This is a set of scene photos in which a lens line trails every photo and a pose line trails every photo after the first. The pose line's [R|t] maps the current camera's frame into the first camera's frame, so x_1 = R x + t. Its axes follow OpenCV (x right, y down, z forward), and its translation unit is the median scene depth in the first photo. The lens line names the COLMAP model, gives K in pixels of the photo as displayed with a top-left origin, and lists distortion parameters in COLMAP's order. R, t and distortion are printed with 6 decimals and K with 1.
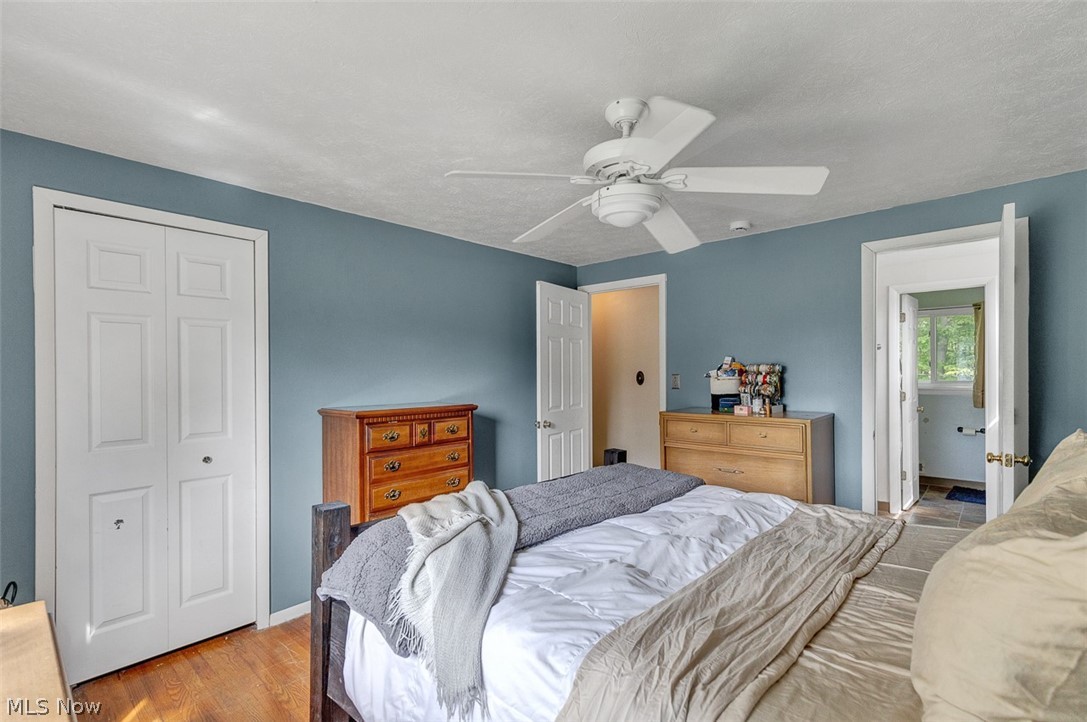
lens RADIAL K [[495.4, 0, 547.3], [0, 495.4, 370.4], [0, 0, 1]] dist [0.000658, 0.000012]
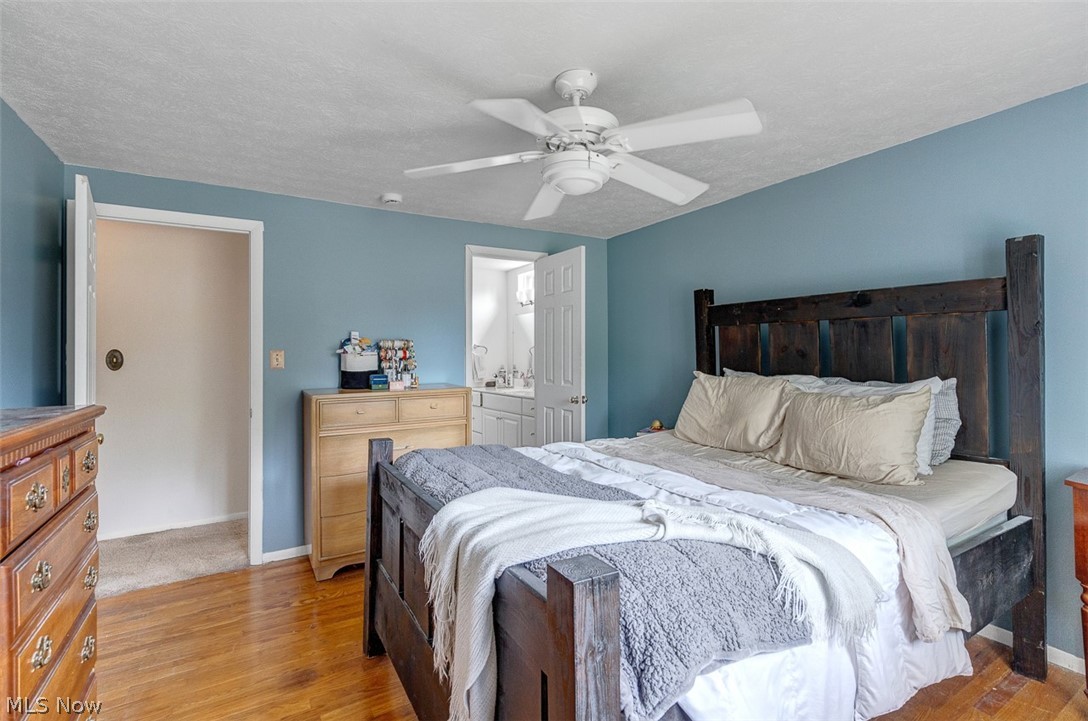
lens RADIAL K [[495.9, 0, 544.0], [0, 495.9, 356.0], [0, 0, 1]] dist [0.000658, 0.000012]
pose [[0.293728, -0.001950, 0.955887, -0.321924], [0.005421, 0.999985, 0.000375, 0.015246], [-0.955874, 0.005072, 0.293734, 0.294684]]
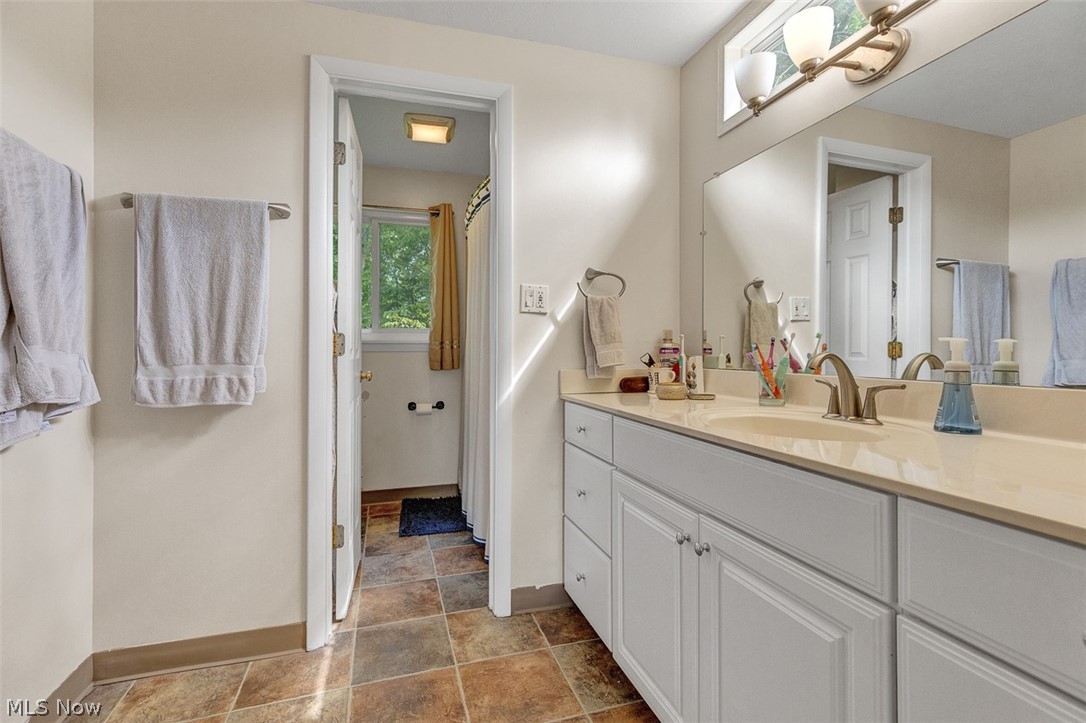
lens RADIAL K [[494.9, 0, 547.8], [0, 494.9, 356.8], [0, 0, 1]] dist [0.000658, 0.000012]
pose [[0.516648, 0.000553, 0.856198, 0.463041], [-0.008610, 0.999953, 0.004550, 0.062886], [-0.856155, -0.009723, 0.516628, 0.650095]]
